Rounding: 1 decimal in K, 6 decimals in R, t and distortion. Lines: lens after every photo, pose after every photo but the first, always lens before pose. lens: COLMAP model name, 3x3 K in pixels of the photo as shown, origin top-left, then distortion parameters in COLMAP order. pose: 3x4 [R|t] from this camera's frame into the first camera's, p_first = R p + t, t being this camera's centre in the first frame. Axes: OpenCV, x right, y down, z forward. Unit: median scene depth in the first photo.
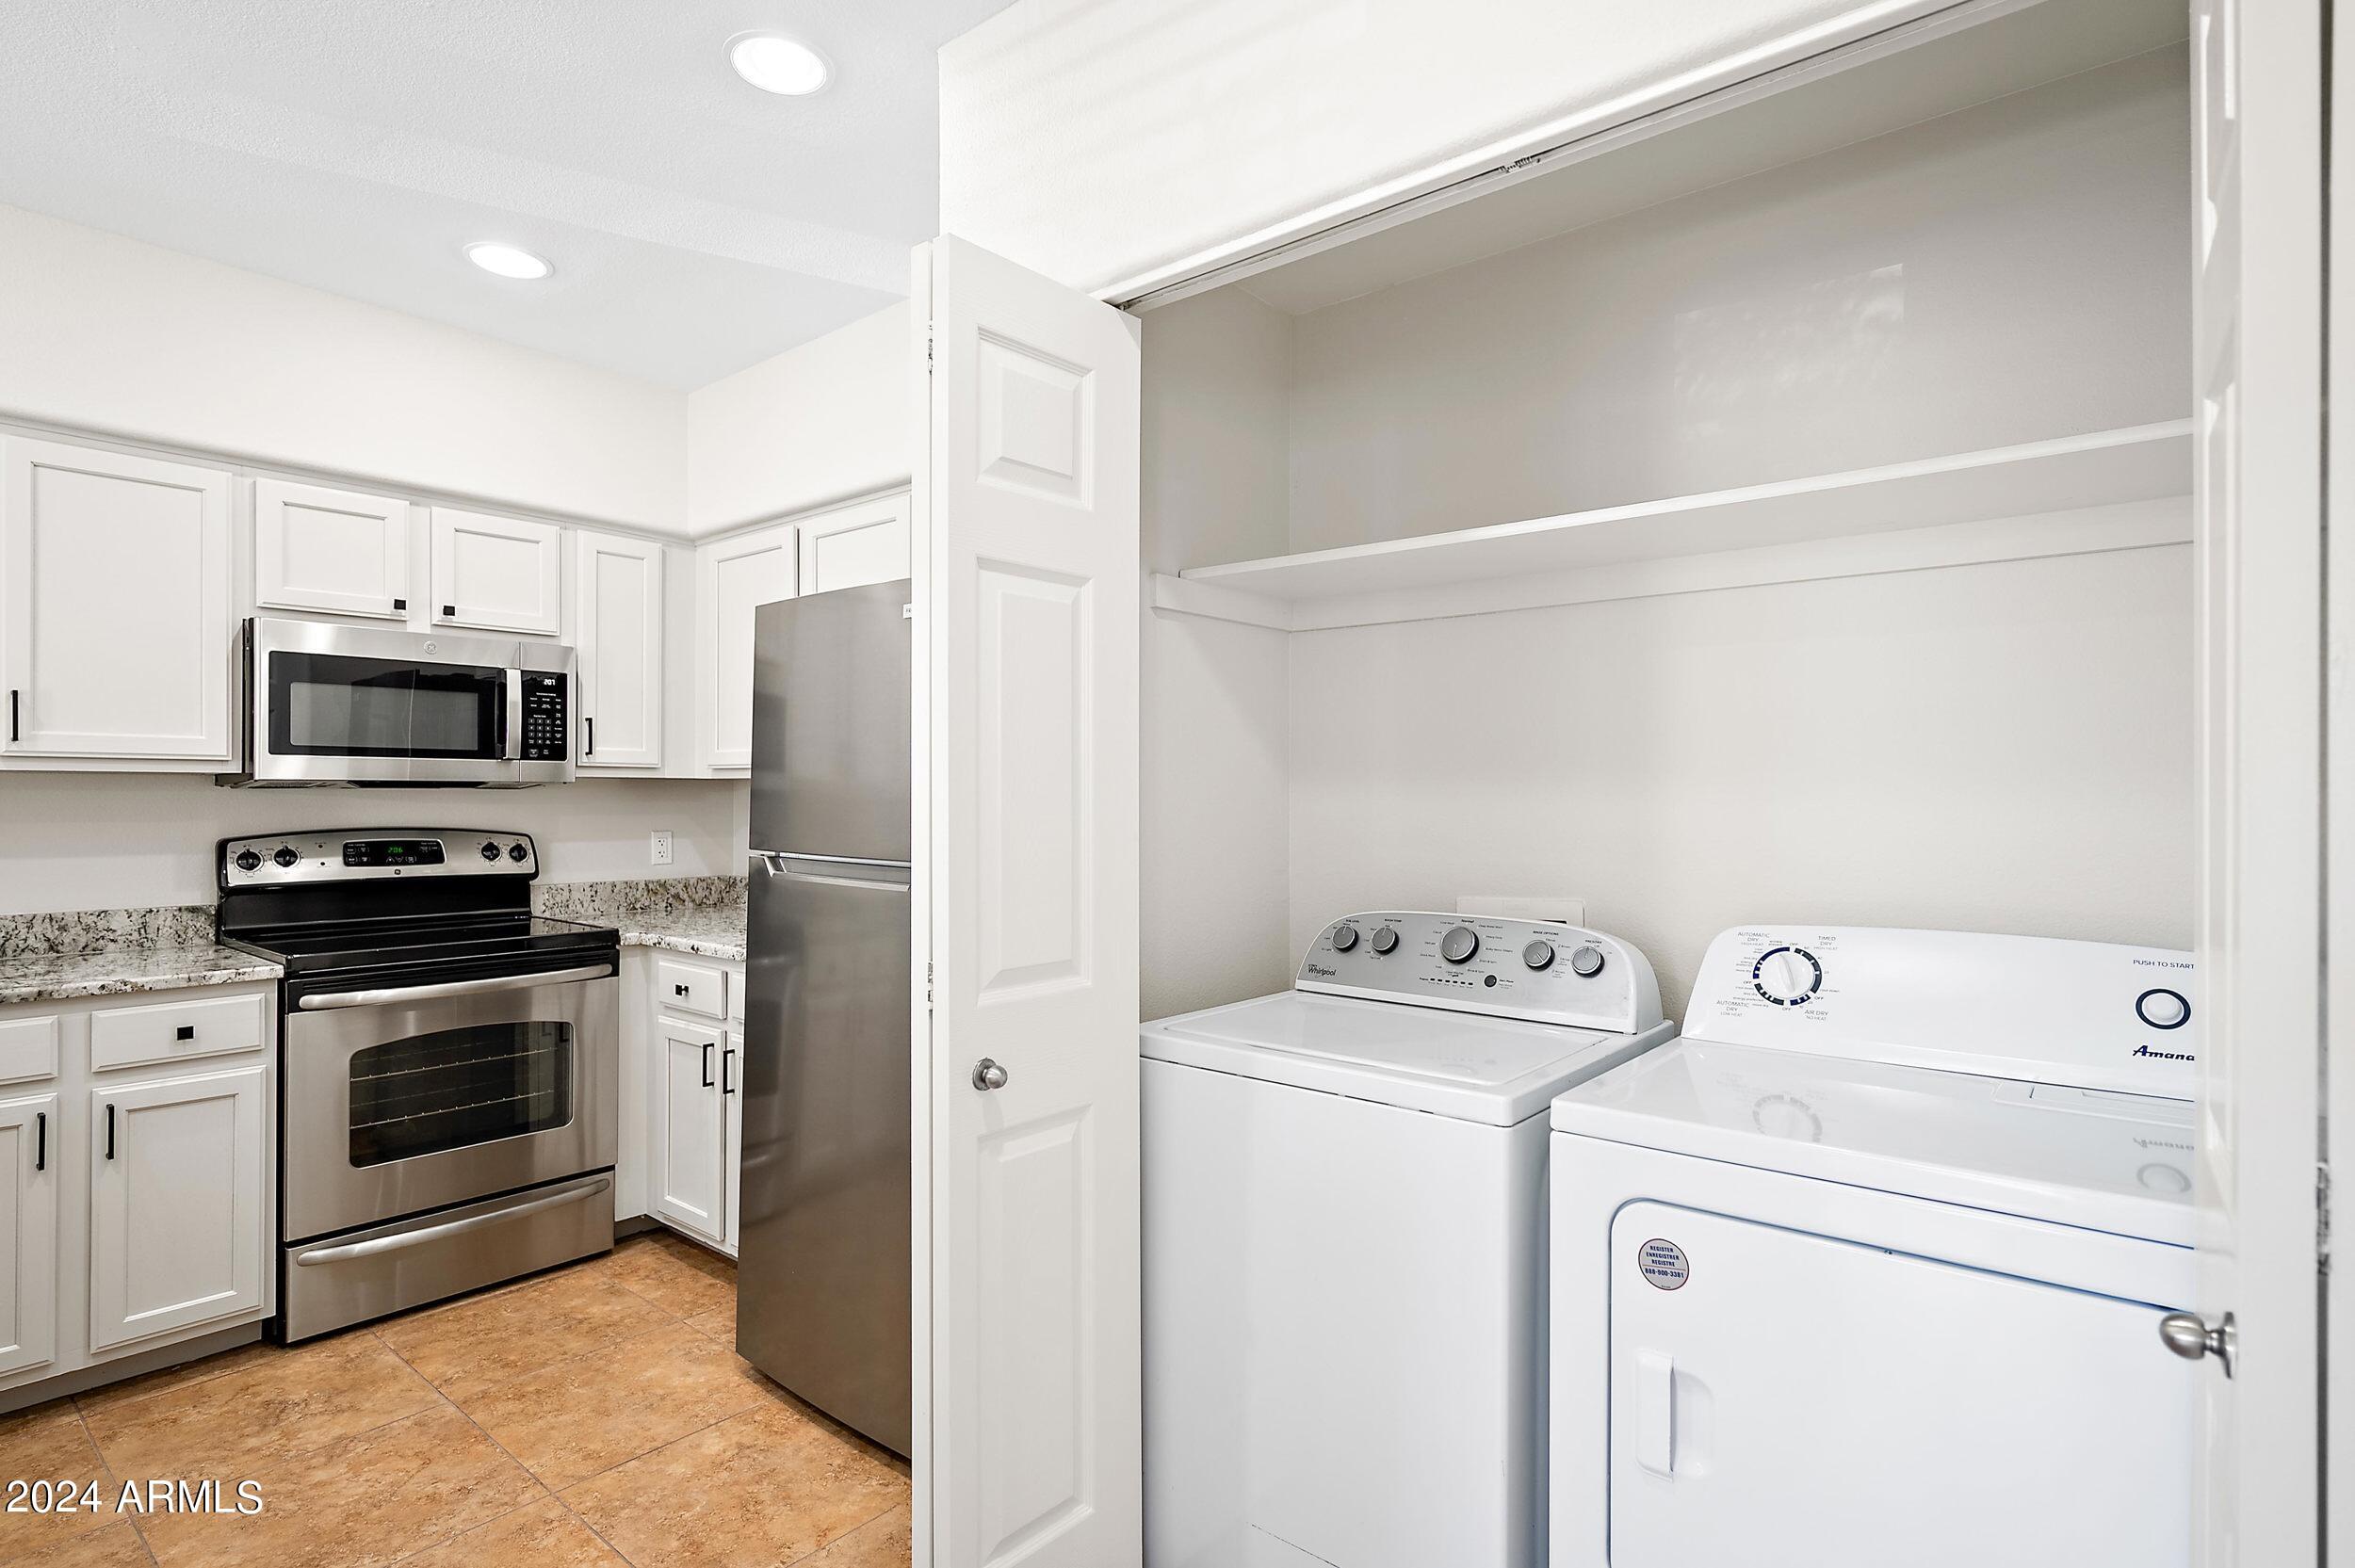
lens RADIAL K [[1163.0, 0, 1177.5], [0, 1163.0, 784.0], [0, 0, 1]] dist [-0.001048, -0.000367]
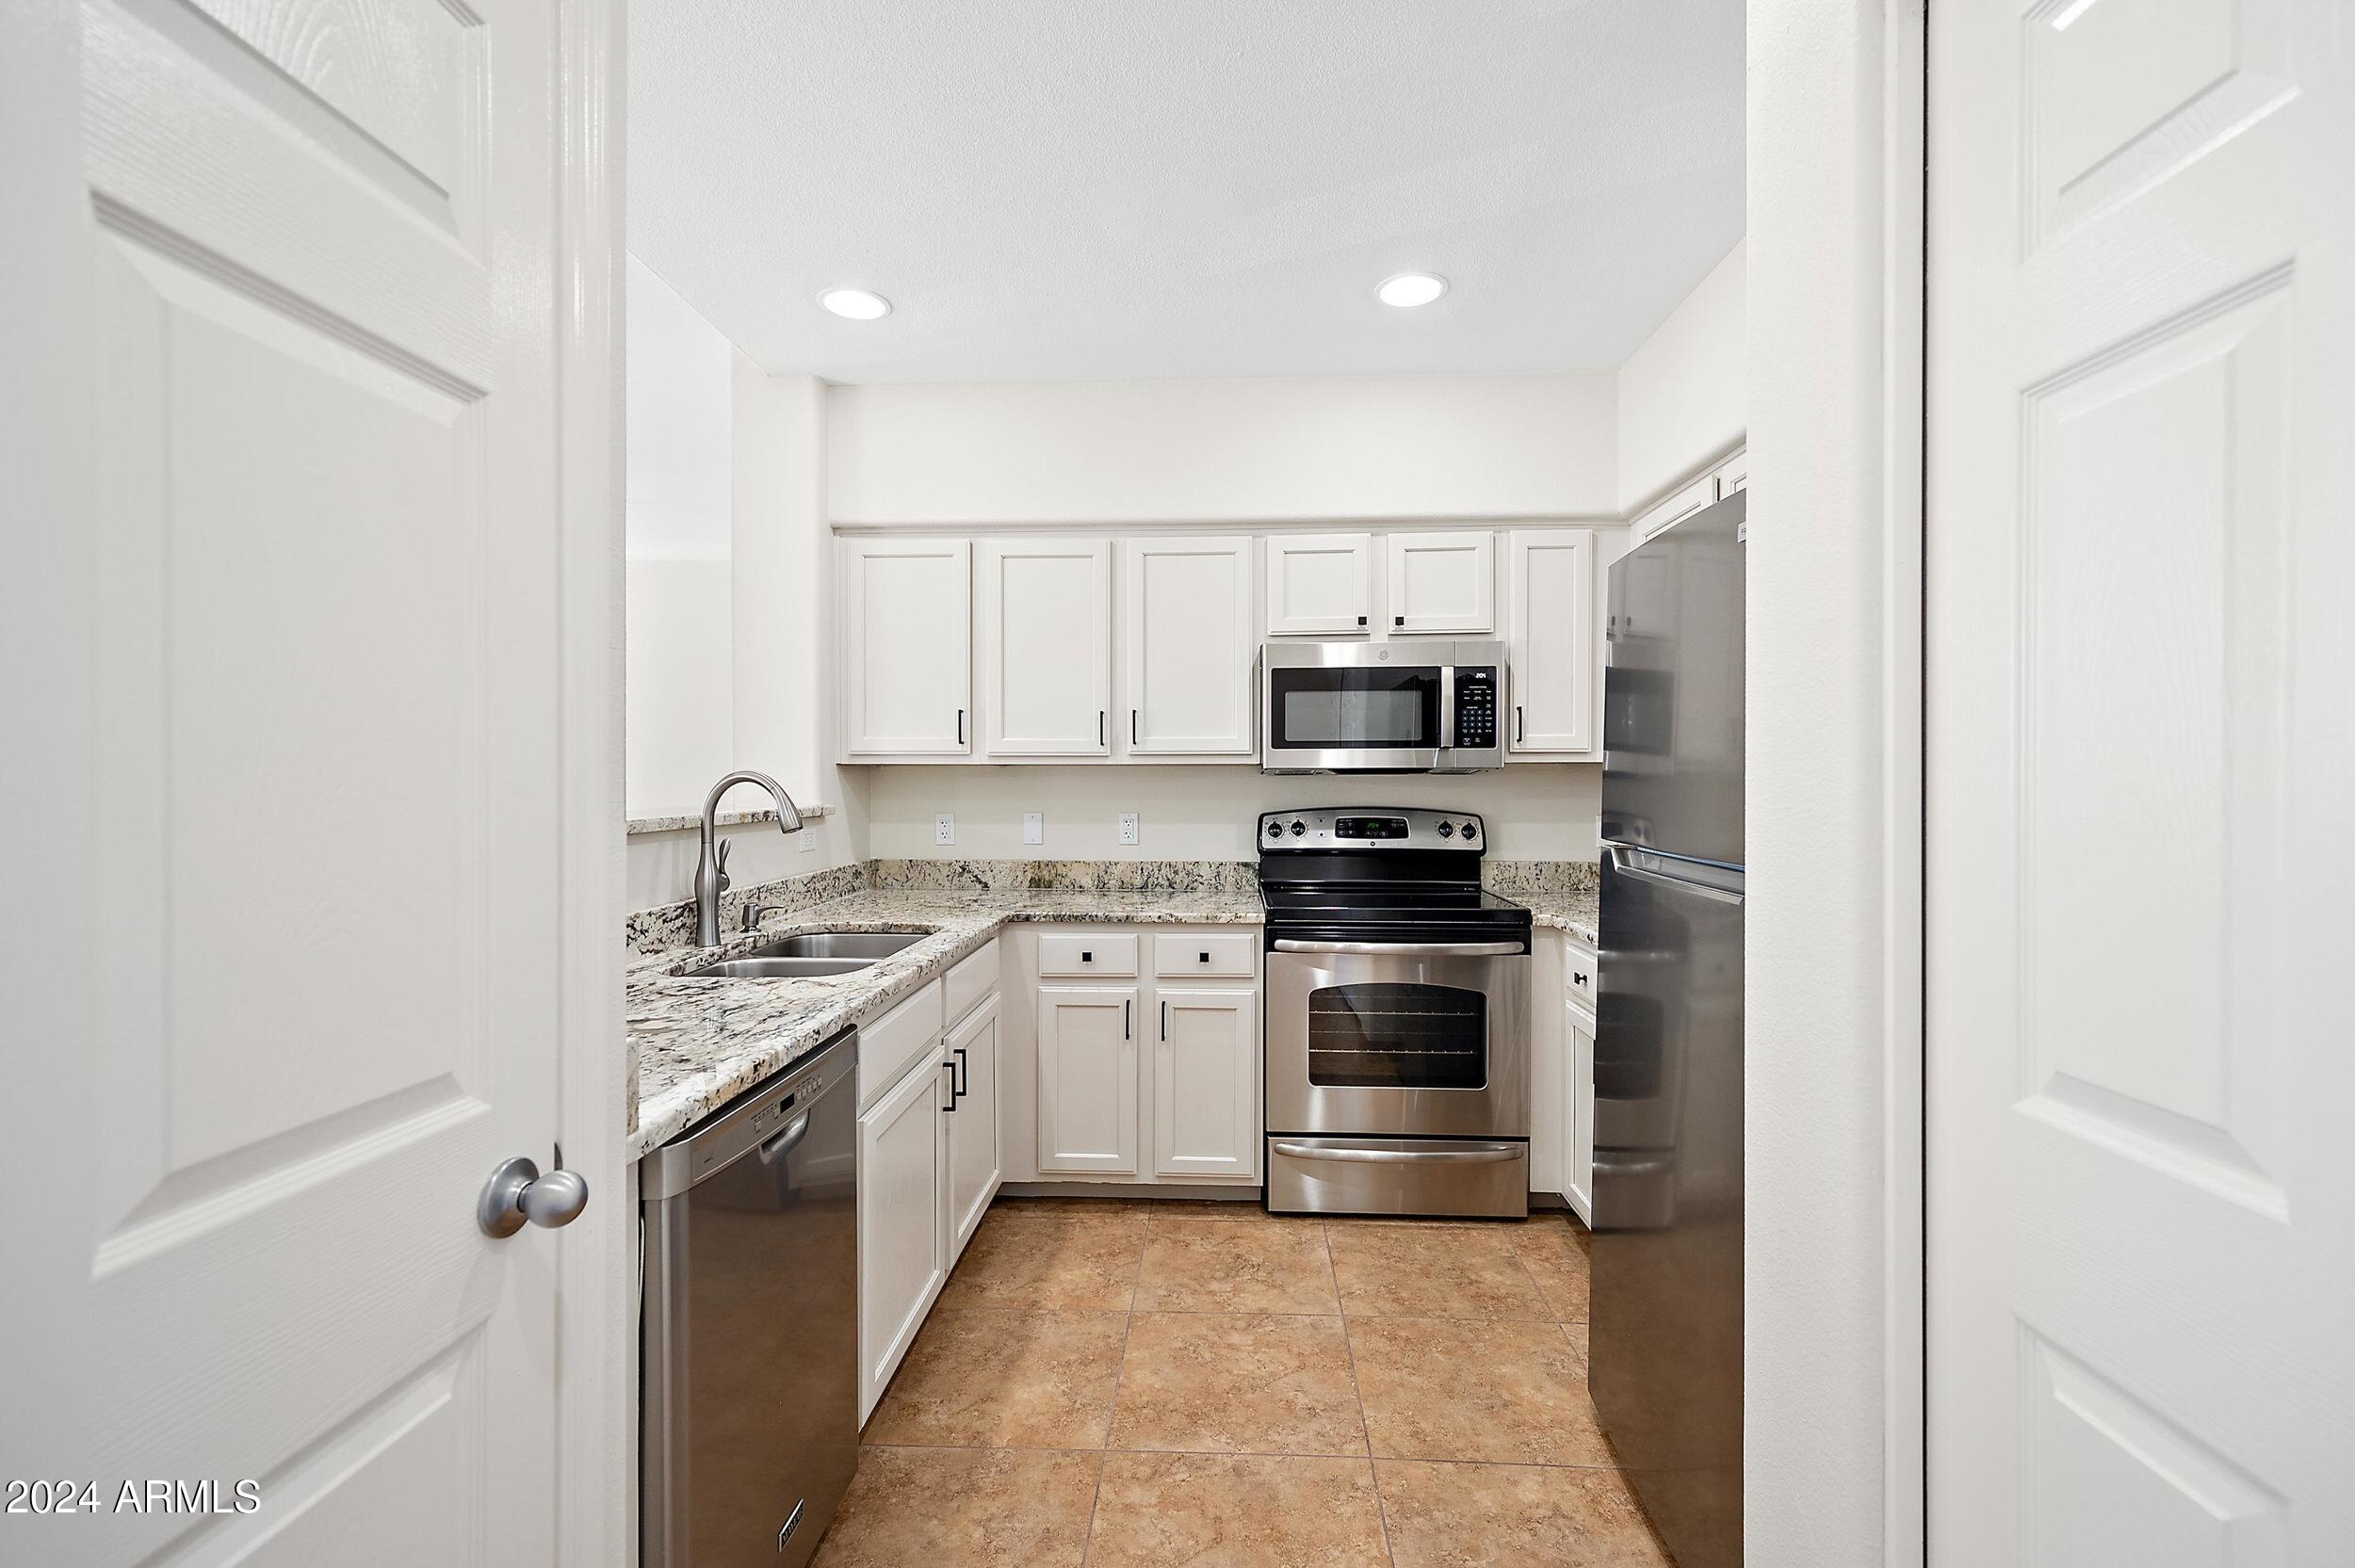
lens RADIAL K [[1005.7, 0, 1188.3], [0, 1005.7, 786.6], [0, 0, 1]] dist [0.007203, -0.000130]
pose [[0.598447, 0.000819, -0.801162, 0.058567], [0.010773, 0.999901, 0.009069, 0.005318], [0.801090, -0.014058, 0.598379, 0.252983]]
